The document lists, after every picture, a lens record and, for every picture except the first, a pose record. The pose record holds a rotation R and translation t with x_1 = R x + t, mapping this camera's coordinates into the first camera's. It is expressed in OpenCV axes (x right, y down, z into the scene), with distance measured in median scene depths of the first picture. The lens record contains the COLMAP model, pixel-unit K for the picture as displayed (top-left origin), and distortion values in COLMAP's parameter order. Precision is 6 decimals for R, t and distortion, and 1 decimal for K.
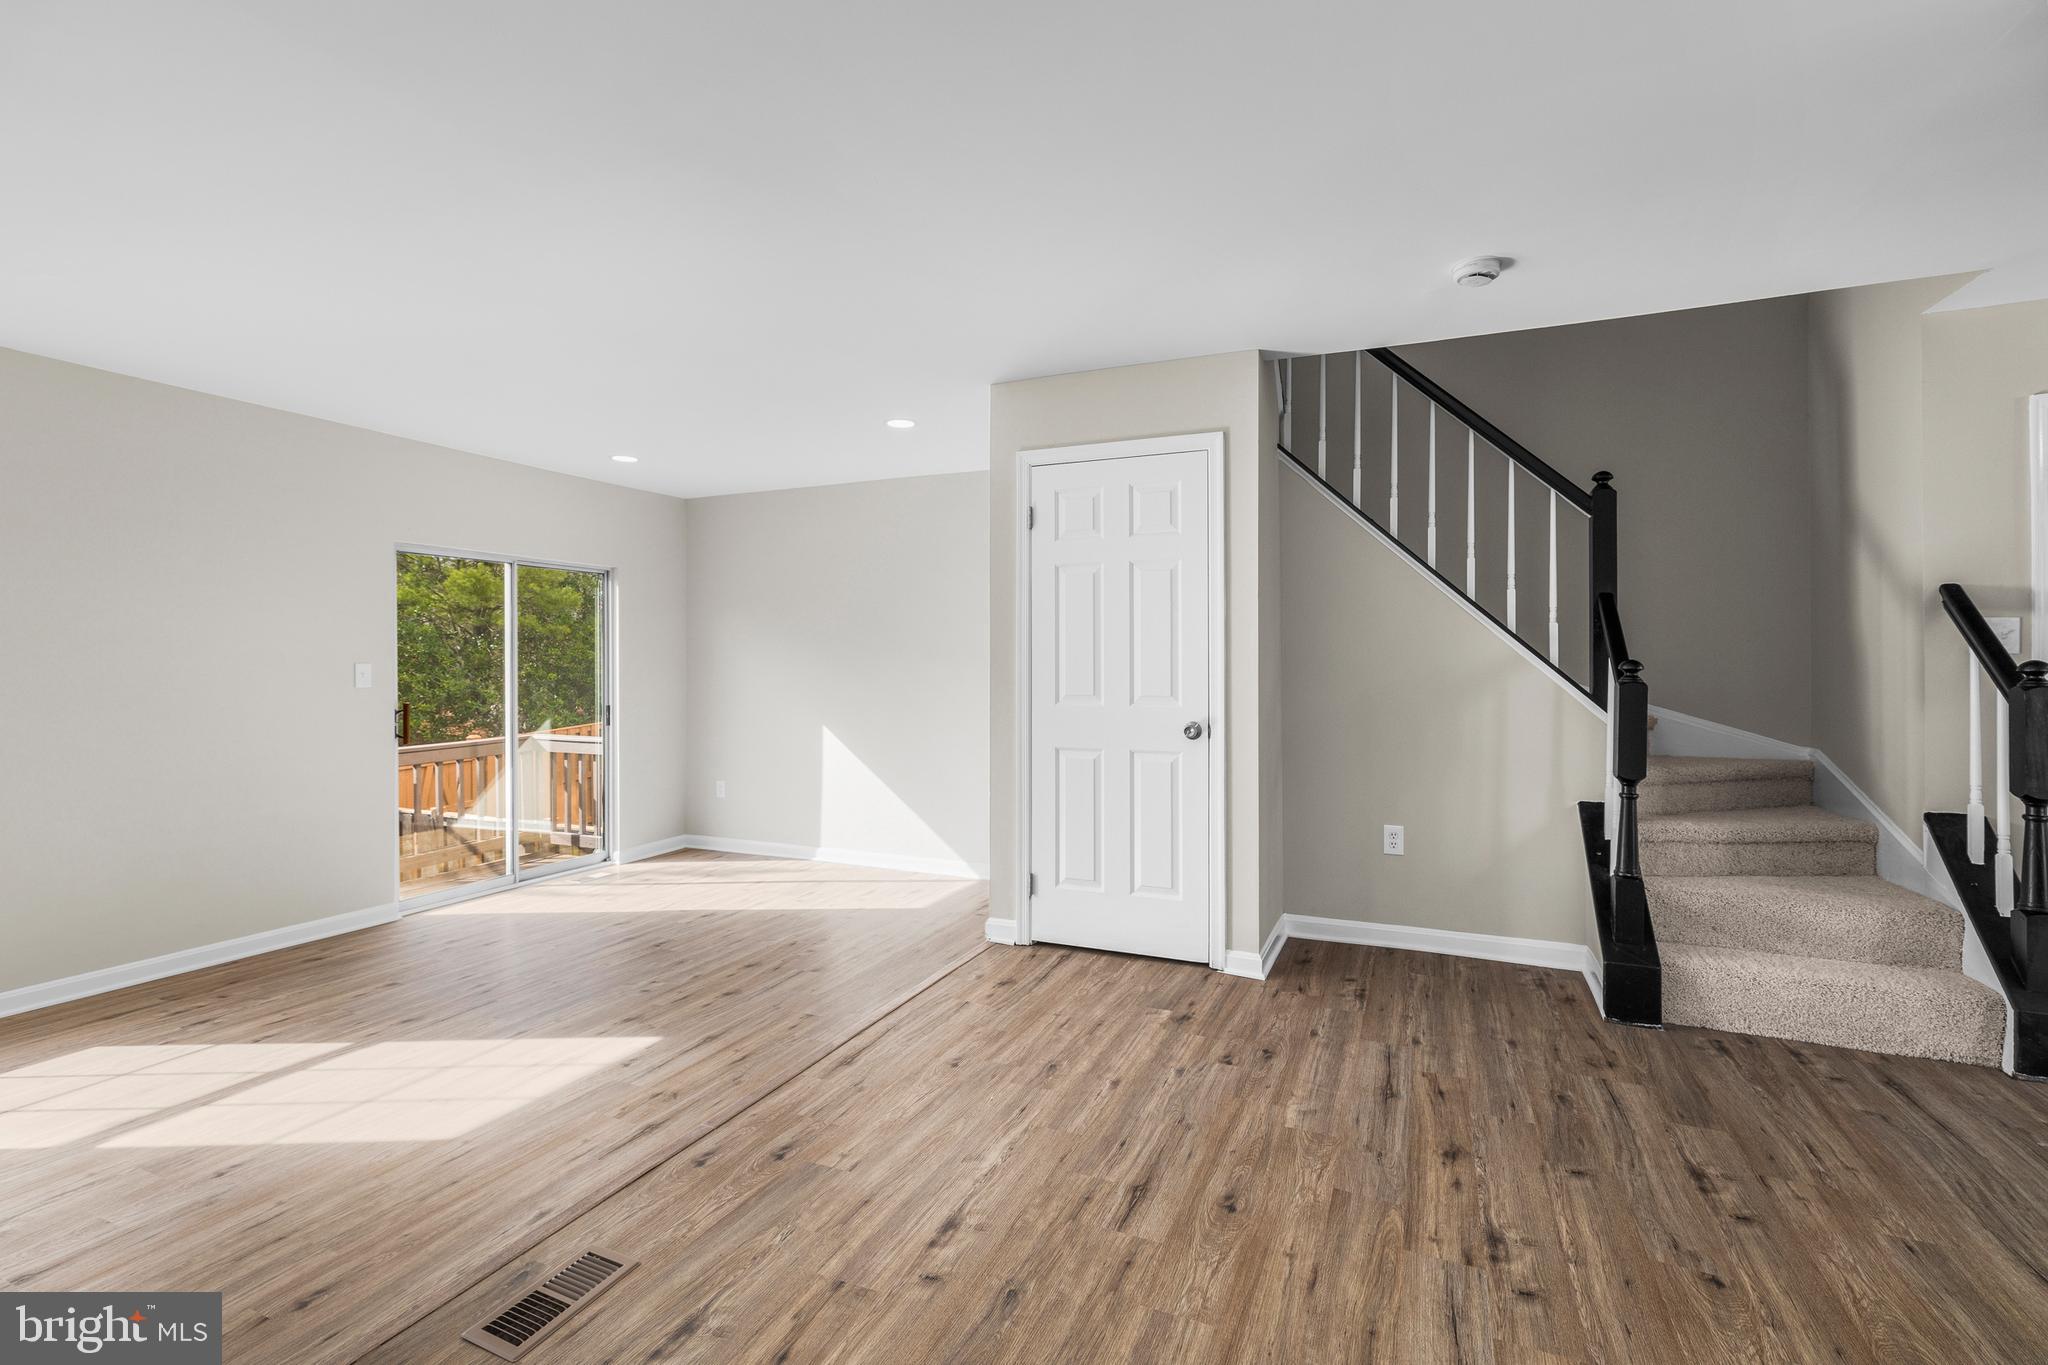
lens RADIAL K [[910.0, 0, 1011.1], [0, 910.0, 661.4], [0, 0, 1]] dist [0.005745, -0.000240]
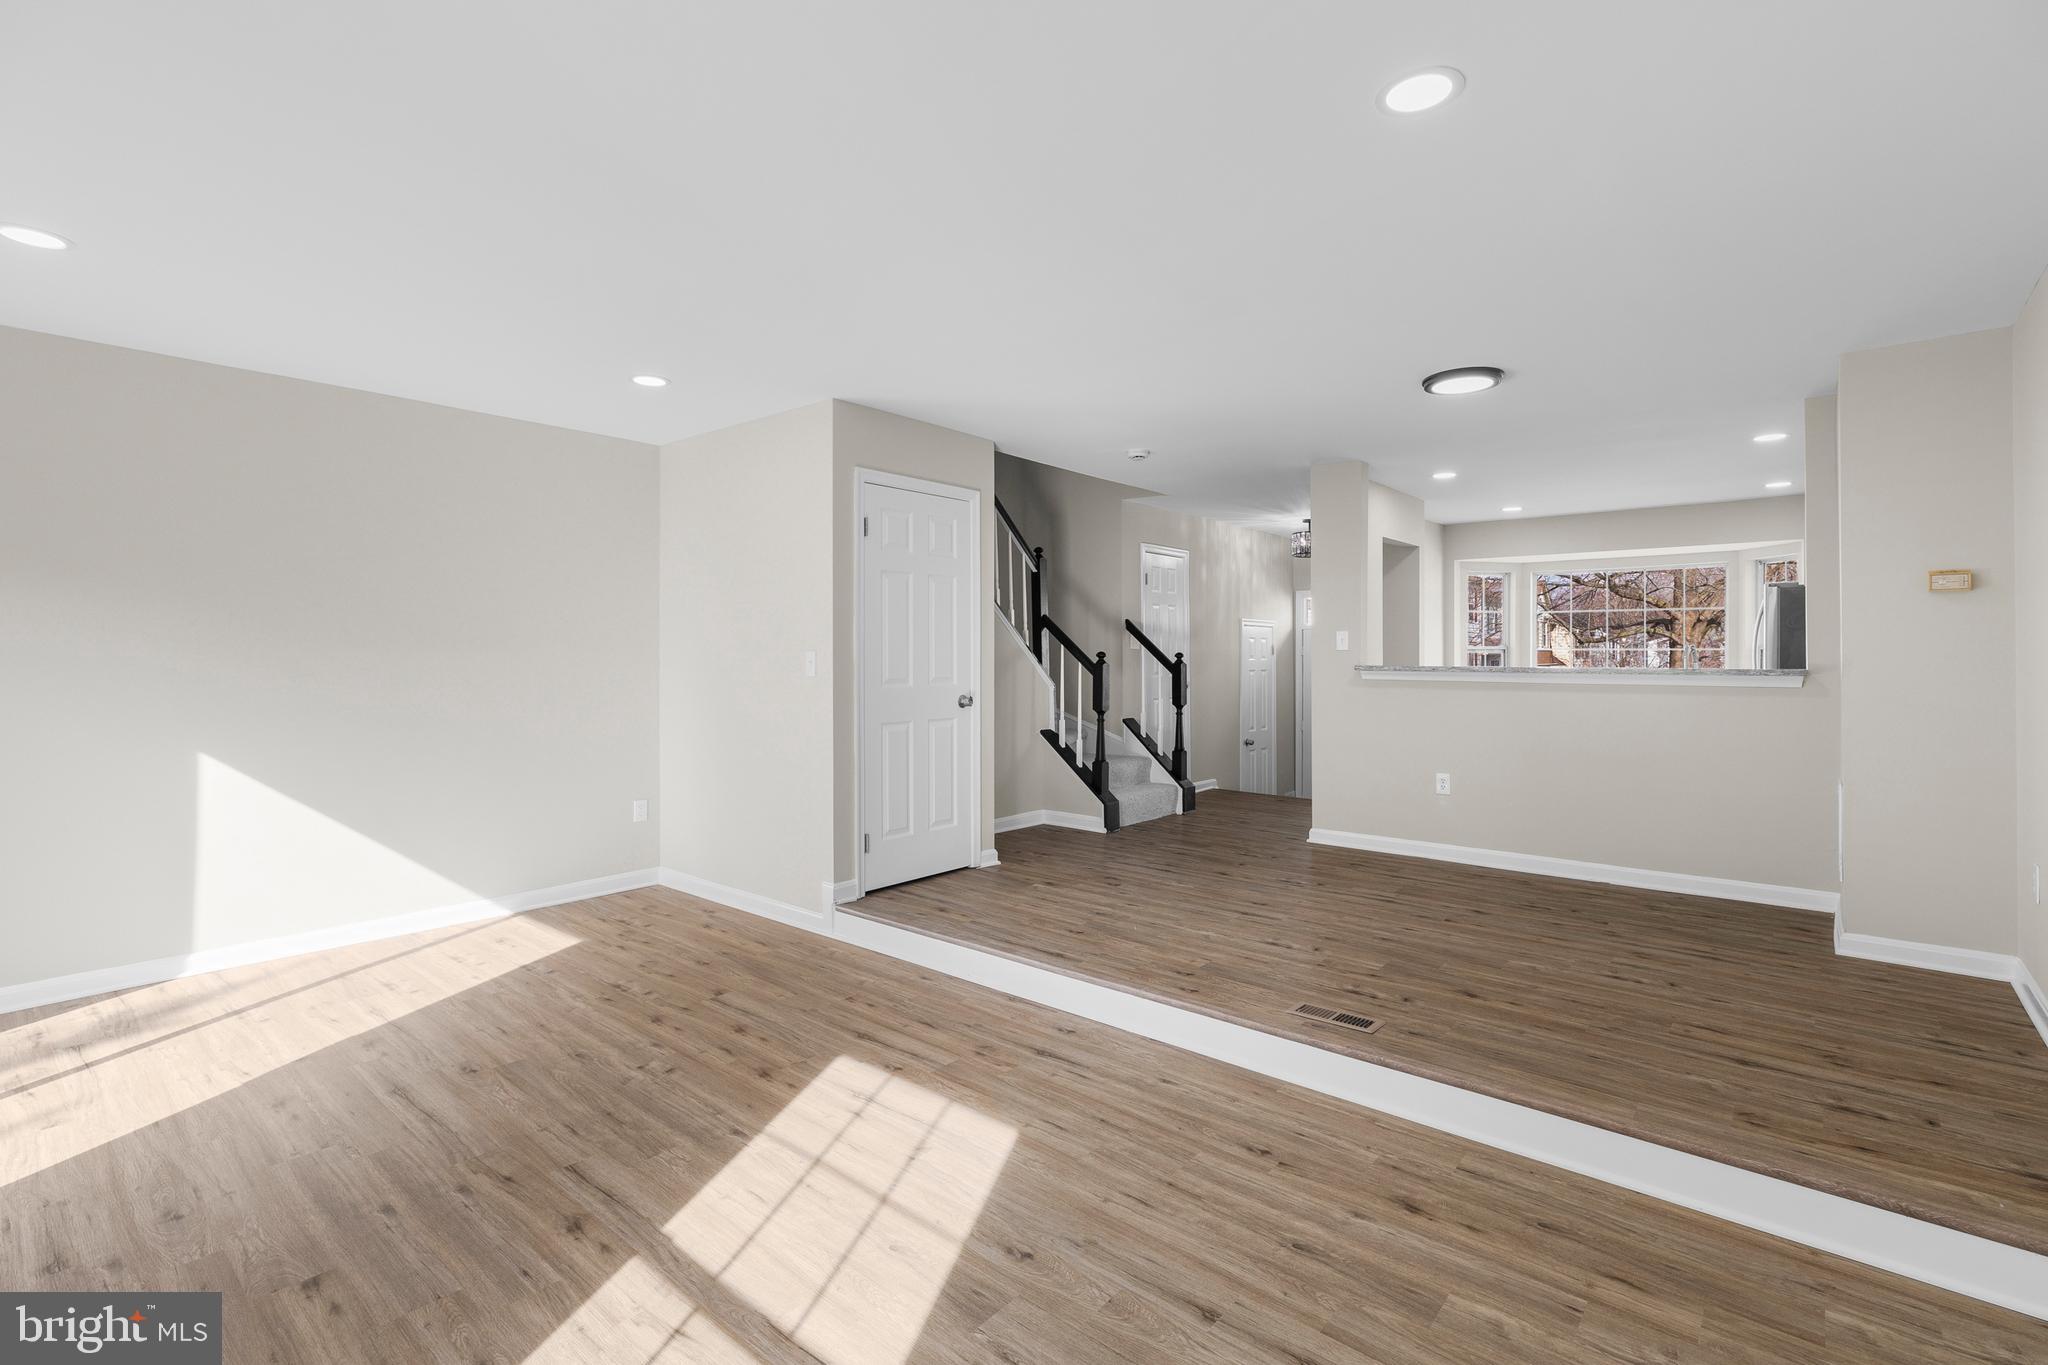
lens RADIAL K [[938.8, 0, 998.2], [0, 938.8, 672.2], [0, 0, 1]] dist [0.004508, 0.000241]
pose [[0.294459, -0.017182, 0.955510, -1.263375], [-0.002994, 0.999817, 0.018901, 0.004188], [-0.955660, -0.008426, 0.294353, 0.578463]]
